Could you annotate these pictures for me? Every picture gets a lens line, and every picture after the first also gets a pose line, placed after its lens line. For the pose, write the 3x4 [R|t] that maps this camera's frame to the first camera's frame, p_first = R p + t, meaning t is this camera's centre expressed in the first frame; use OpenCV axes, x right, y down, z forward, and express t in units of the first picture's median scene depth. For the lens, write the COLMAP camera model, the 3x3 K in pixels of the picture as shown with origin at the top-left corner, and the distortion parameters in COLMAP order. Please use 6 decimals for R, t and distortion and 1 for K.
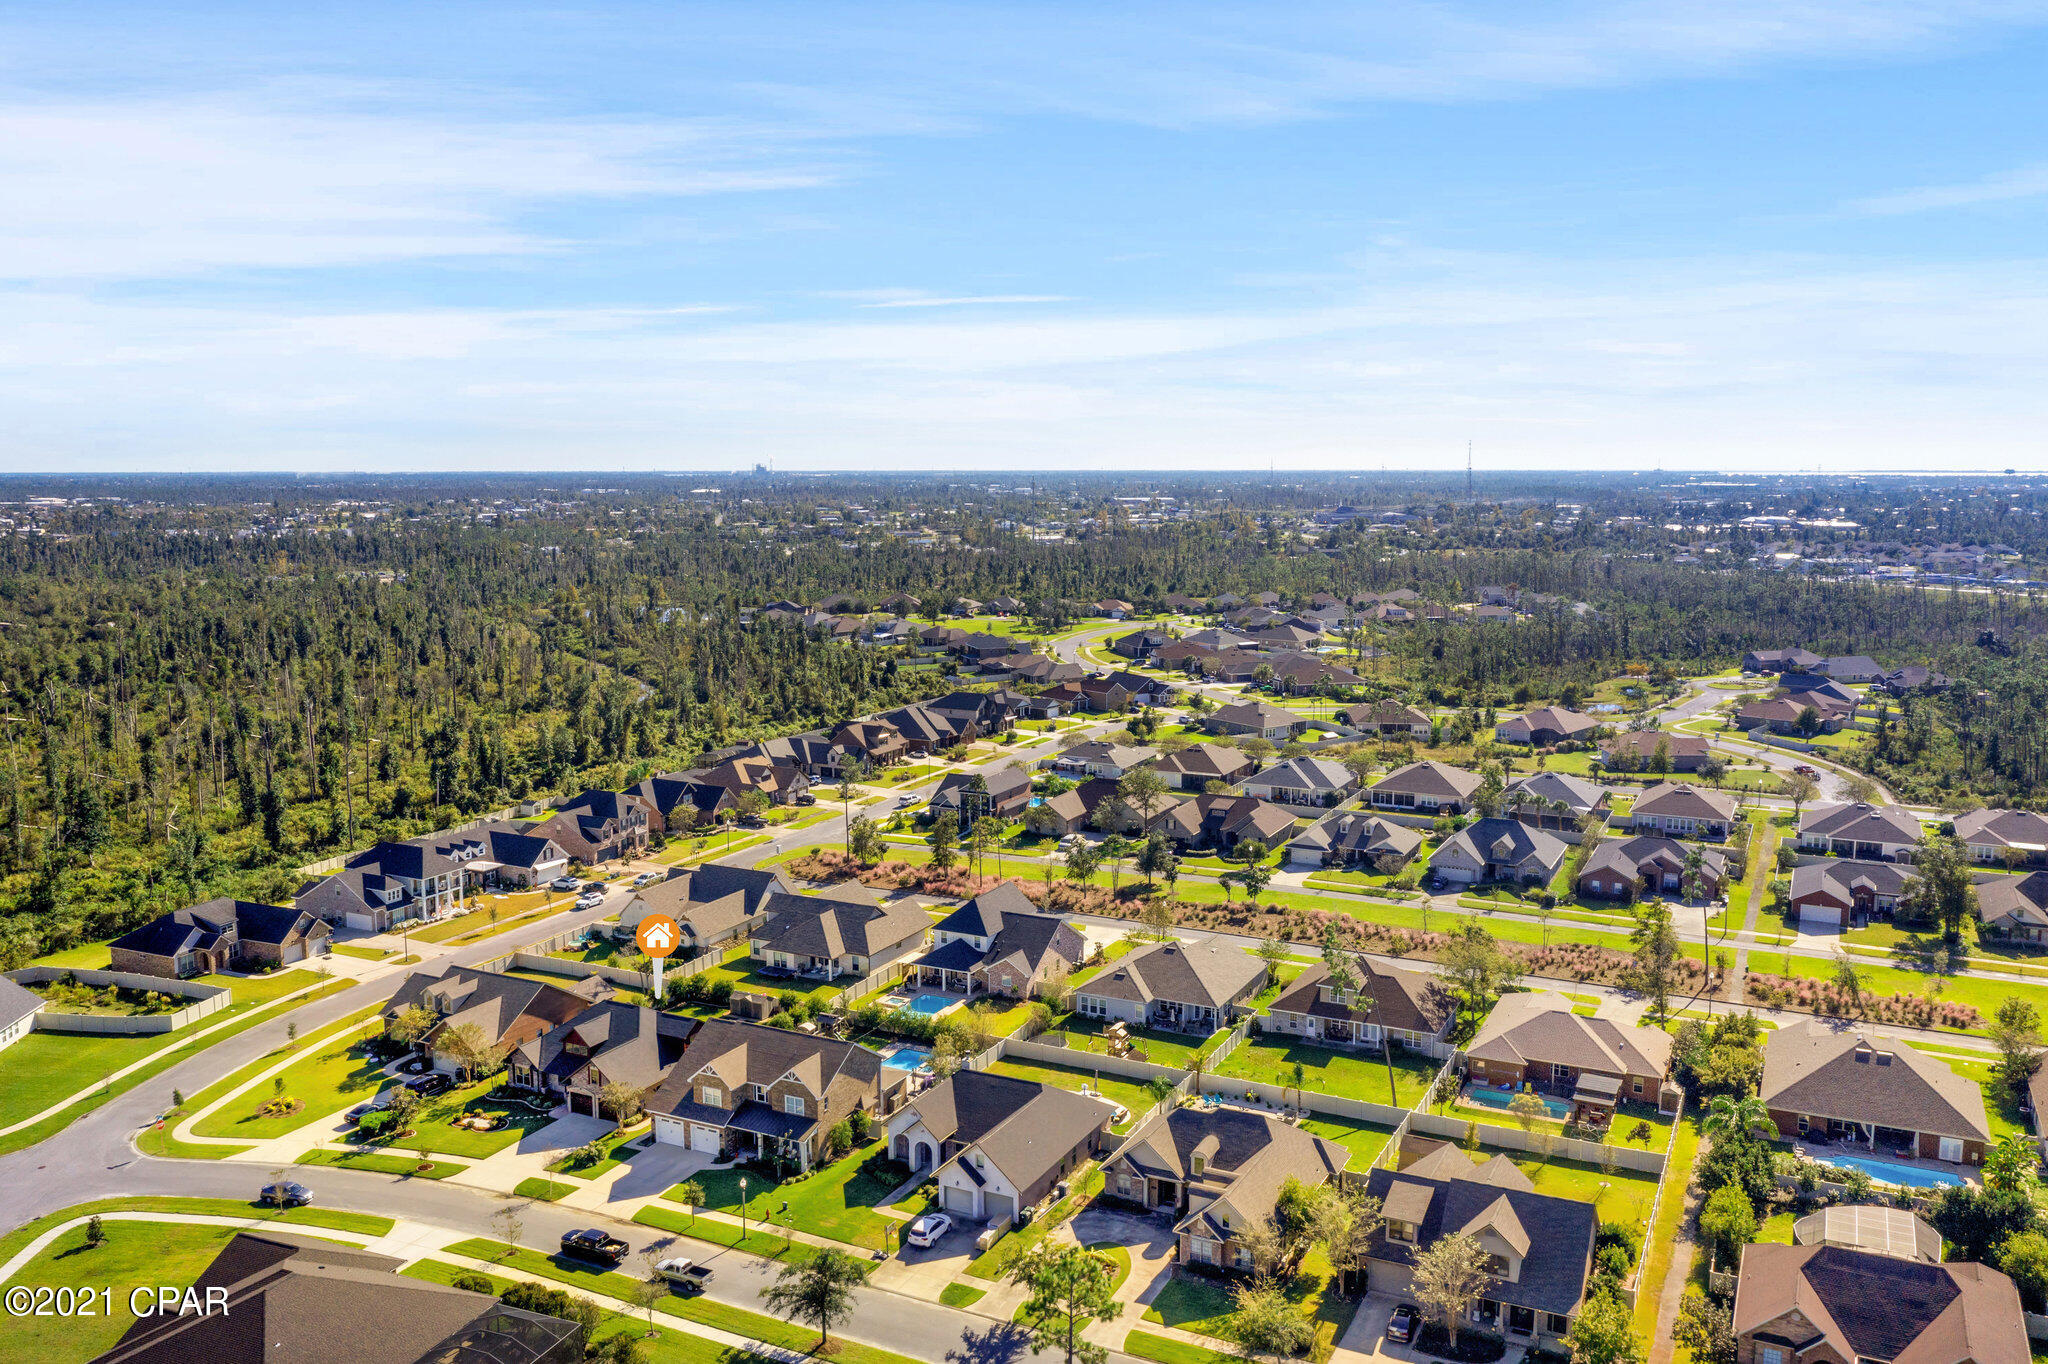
lens RADIAL K [[1619.9, 0, 1024.0], [0, 1619.9, 682.0], [0, 0, 1]] dist [-0.001498, 0.000884]
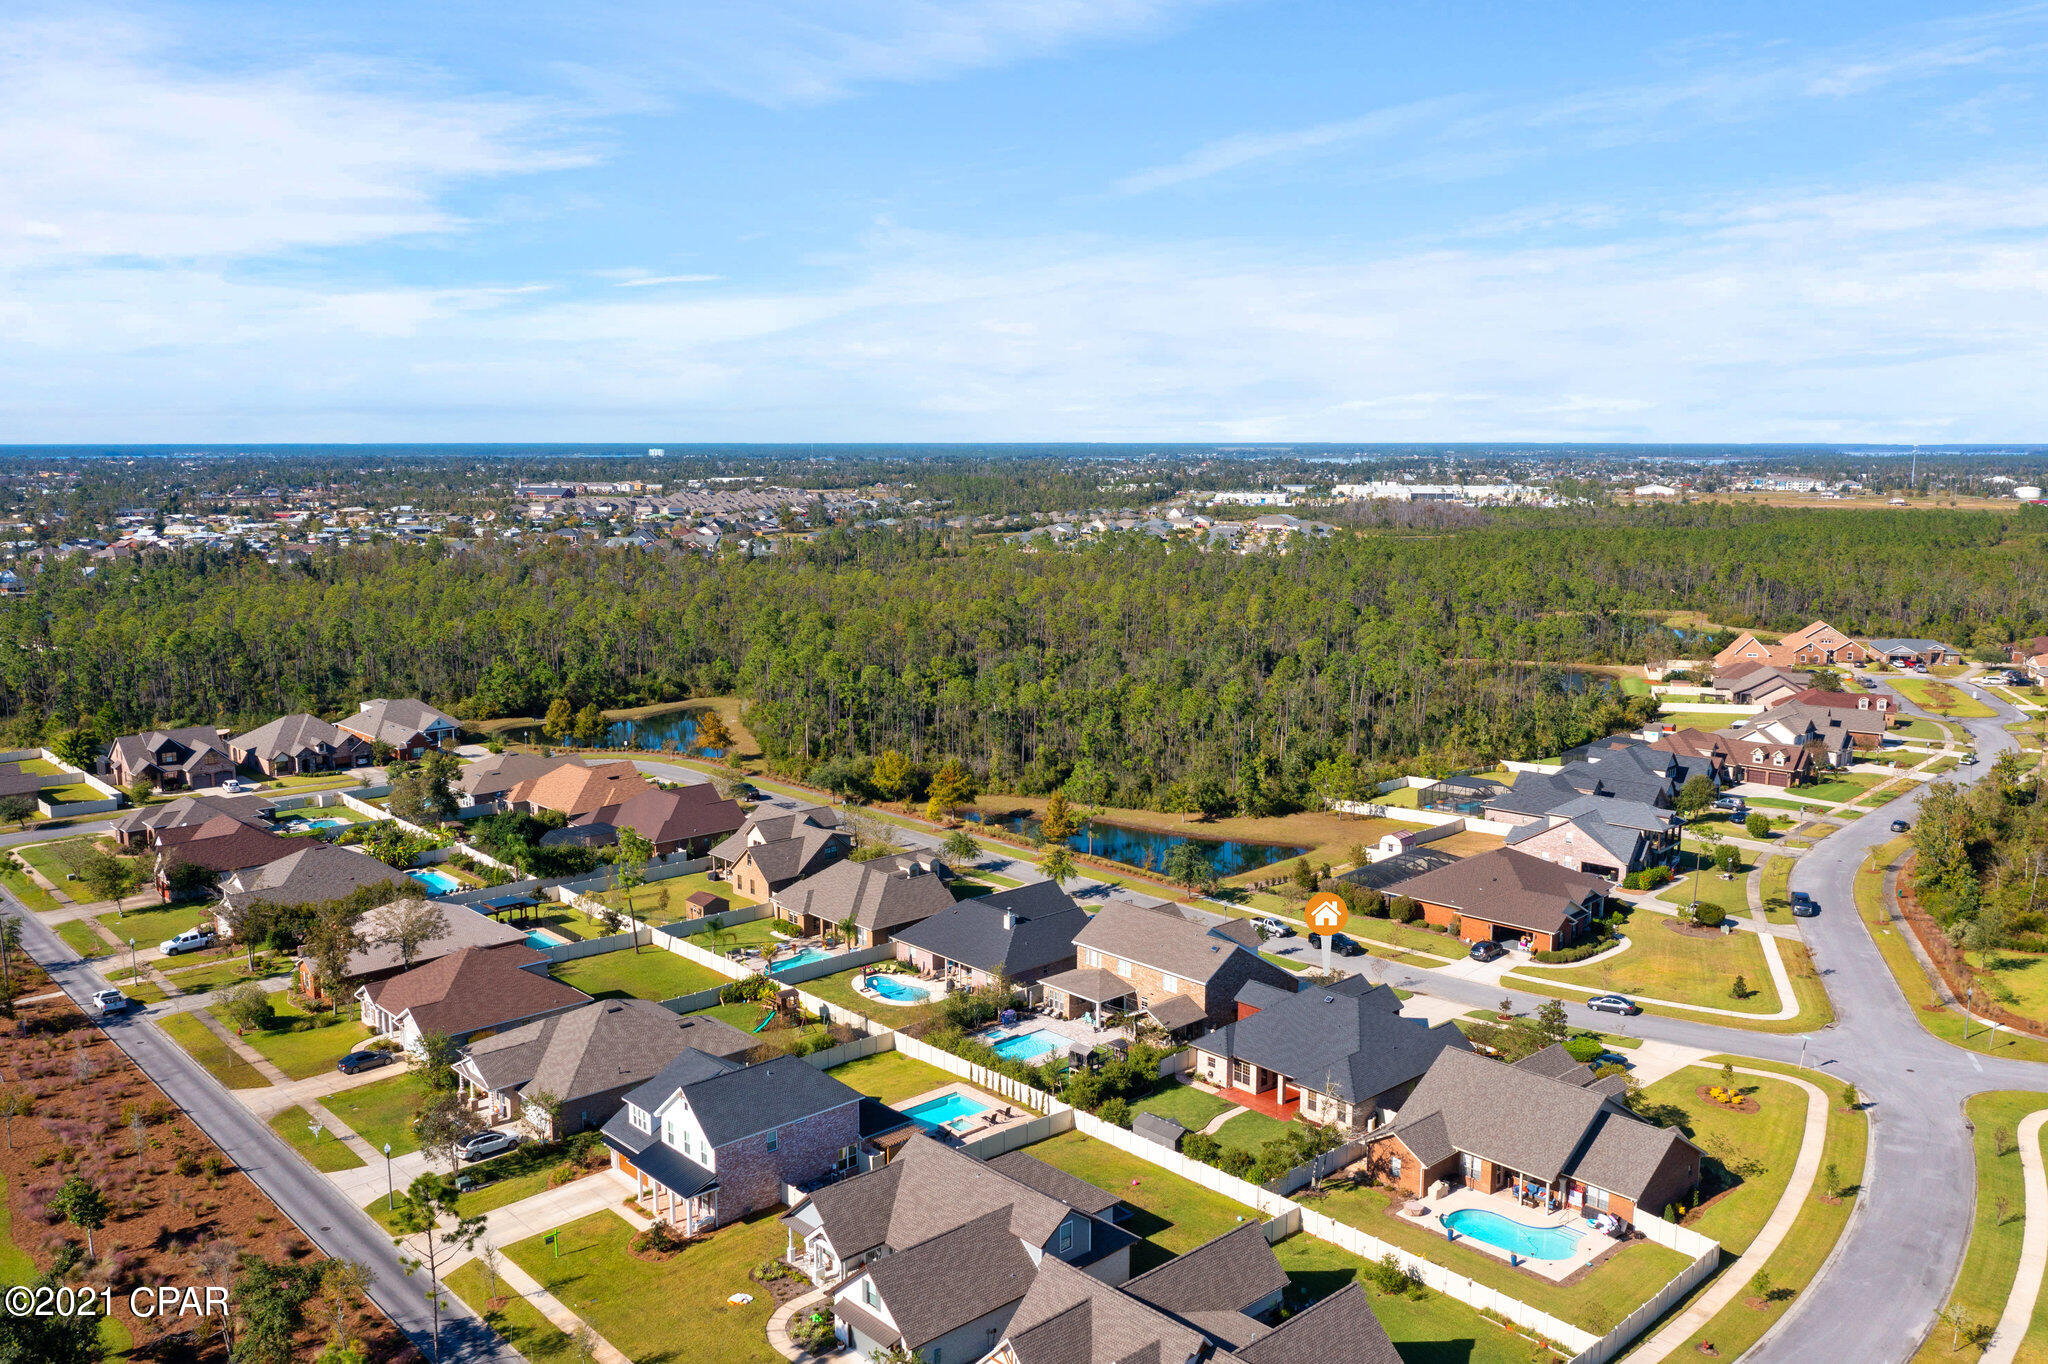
lens RADIAL K [[1619.9, 0, 1024.0], [0, 1619.9, 682.0], [0, 0, 1]] dist [-0.001498, 0.000884]
pose [[-0.935469, -0.050230, 0.349822, -0.424973], [0.048526, 0.962216, 0.267927, -0.214227], [-0.350062, 0.267613, -0.897686, 1.971893]]
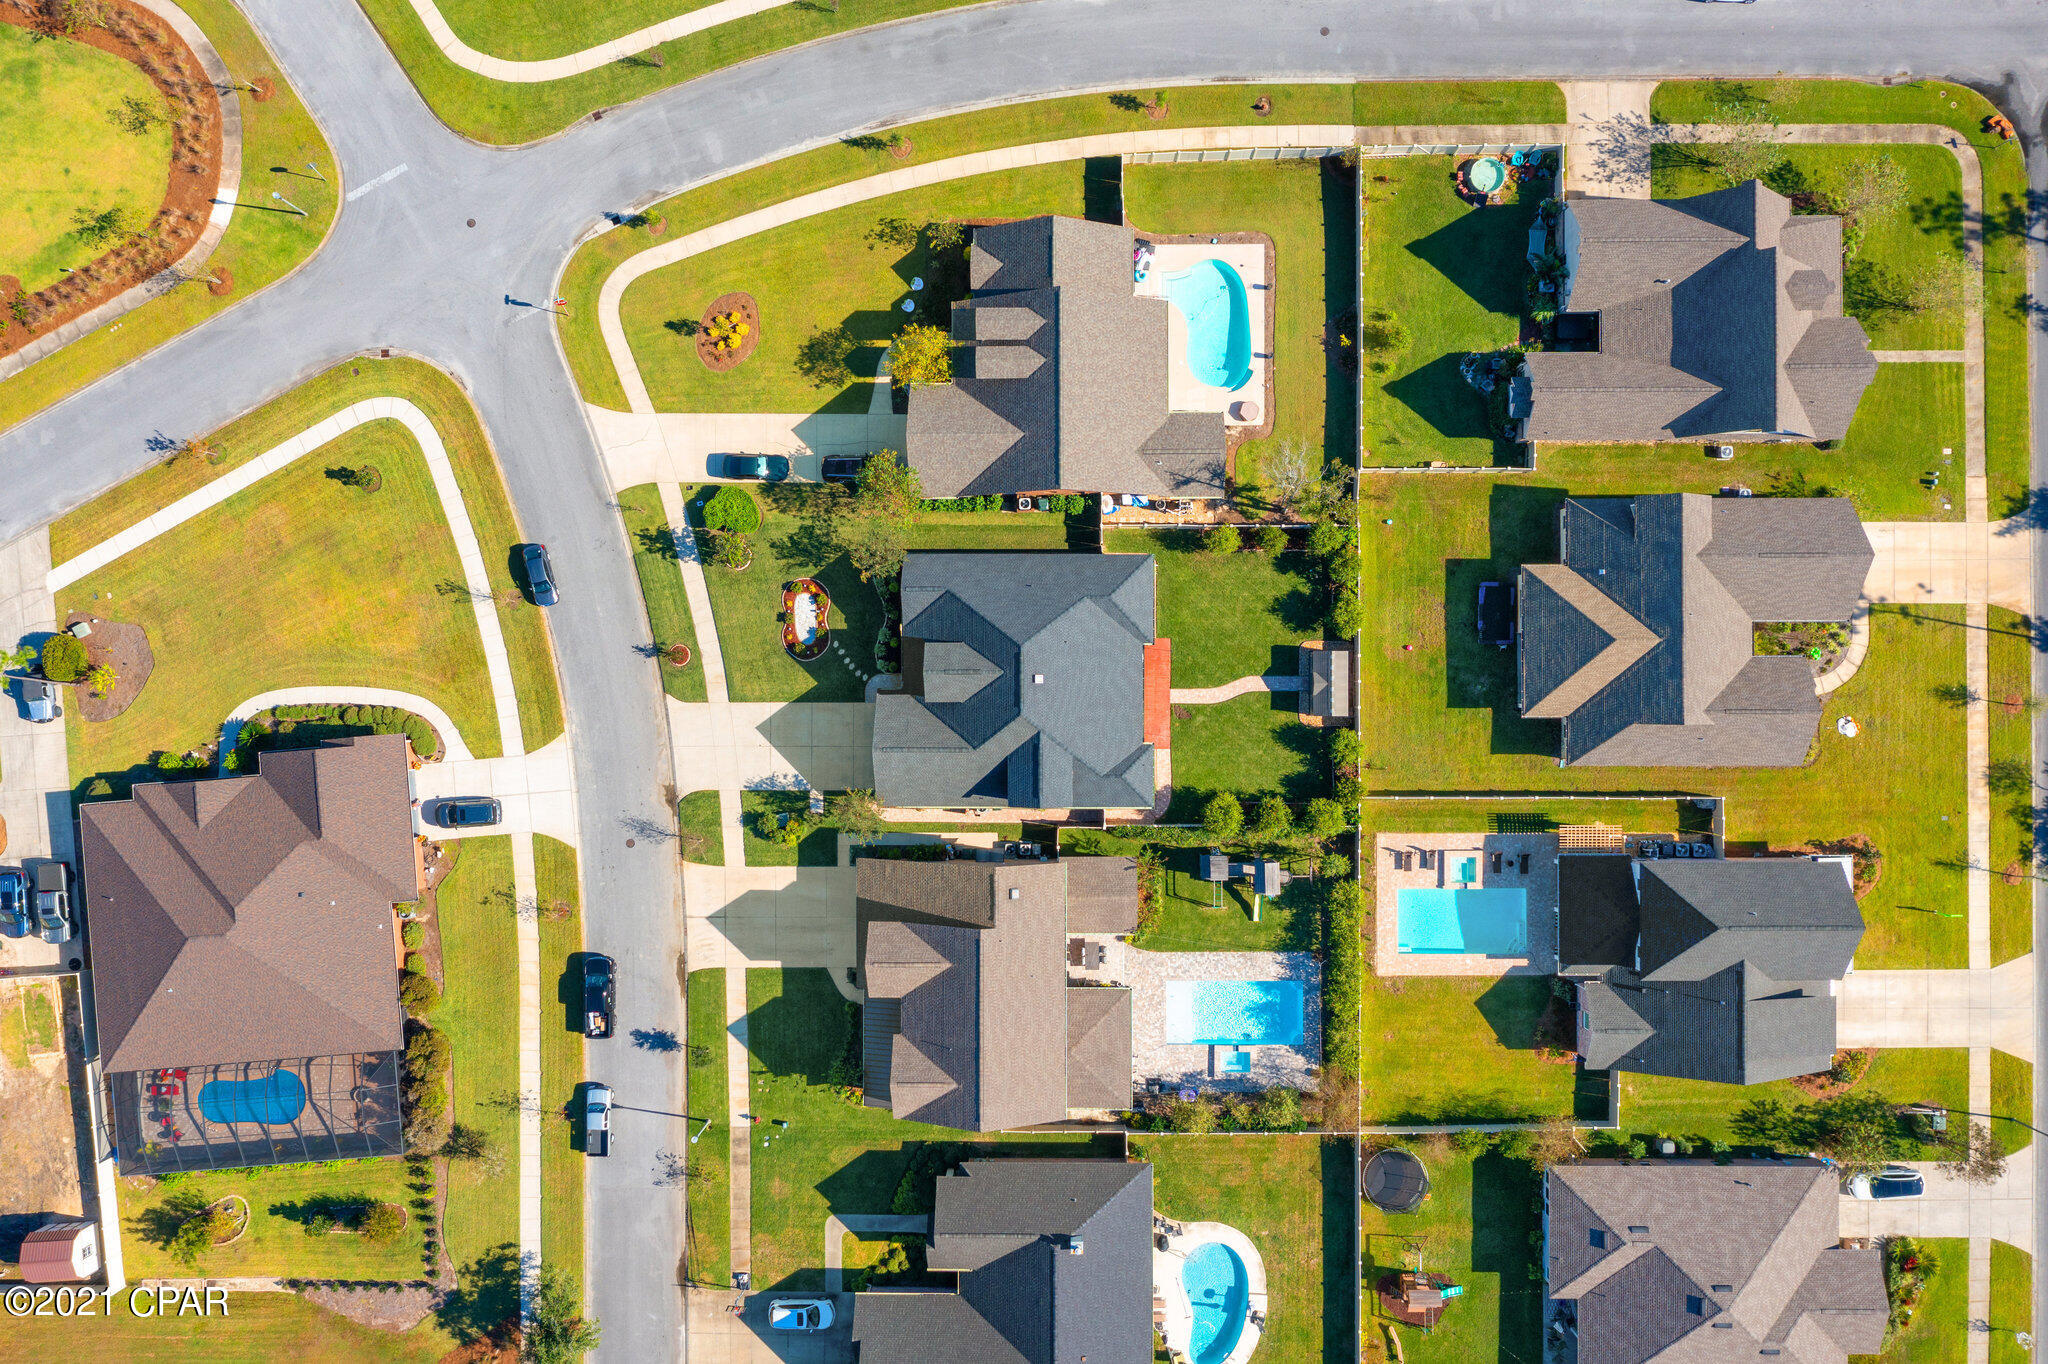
lens RADIAL K [[1619.9, 0, 1024.0], [0, 1619.9, 682.0], [0, 0, 1]] dist [-0.001498, 0.000884]
pose [[0.450471, 0.892745, -0.009060, -0.266631], [-0.102619, 0.061855, 0.992796, -0.501348], [0.886874, -0.446296, 0.119476, 1.025414]]
